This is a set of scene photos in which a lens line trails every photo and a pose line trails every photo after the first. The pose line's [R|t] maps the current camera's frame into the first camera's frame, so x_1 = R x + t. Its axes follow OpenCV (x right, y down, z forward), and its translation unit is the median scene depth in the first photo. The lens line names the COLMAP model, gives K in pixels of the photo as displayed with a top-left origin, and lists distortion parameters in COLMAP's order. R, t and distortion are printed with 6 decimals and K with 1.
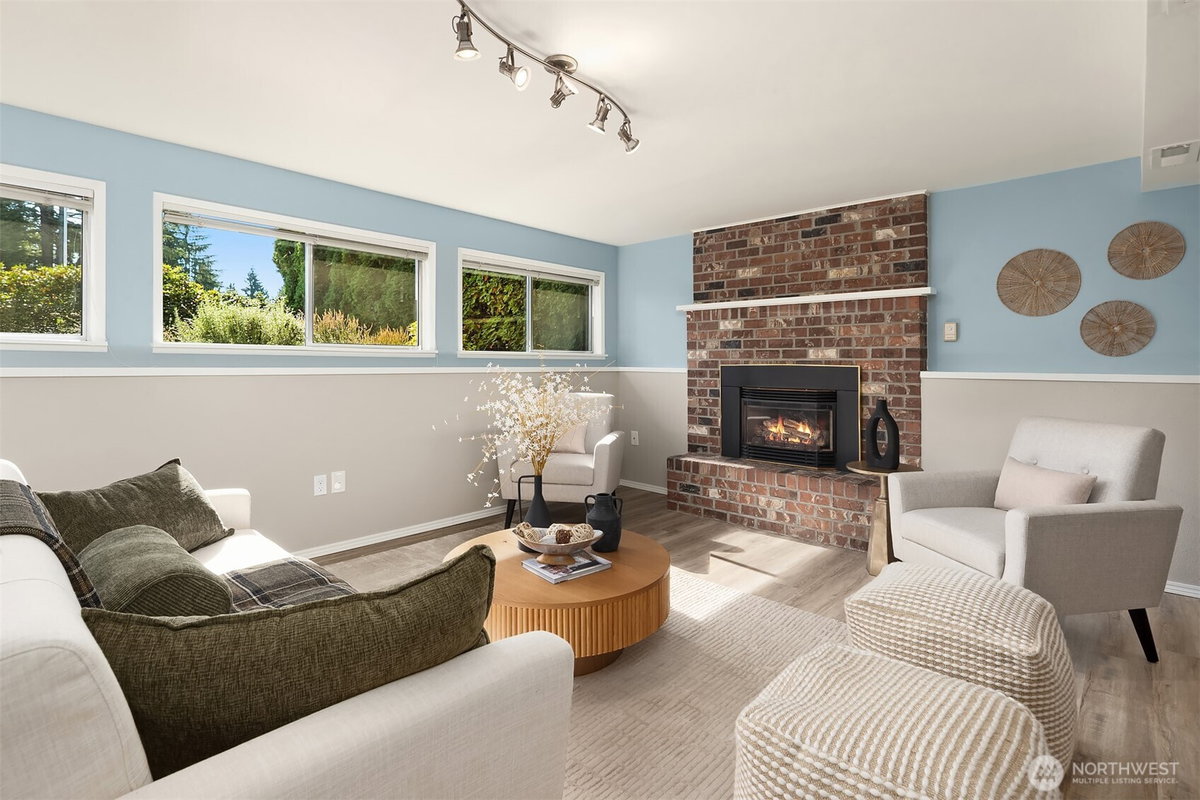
lens RADIAL K [[579.8, 0, 617.6], [0, 579.8, 370.7], [0, 0, 1]] dist [0.007225, -0.002873]
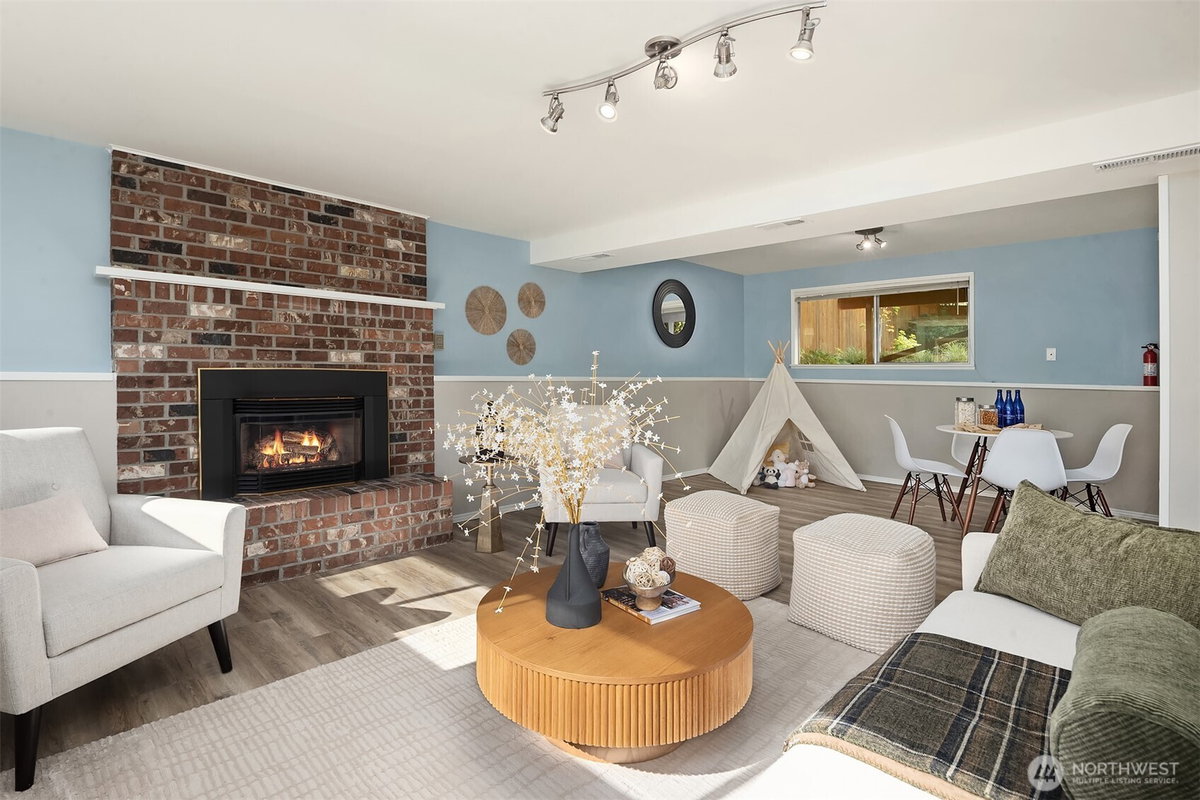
lens RADIAL K [[579.8, 0, 591.1], [0, 579.8, 361.5], [0, 0, 1]] dist [0.007225, -0.002873]
pose [[0.058970, 0.010158, 0.998208, -0.520738], [-0.004298, 0.999942, -0.009922, -0.014240], [-0.998251, -0.003705, 0.059010, 0.543125]]
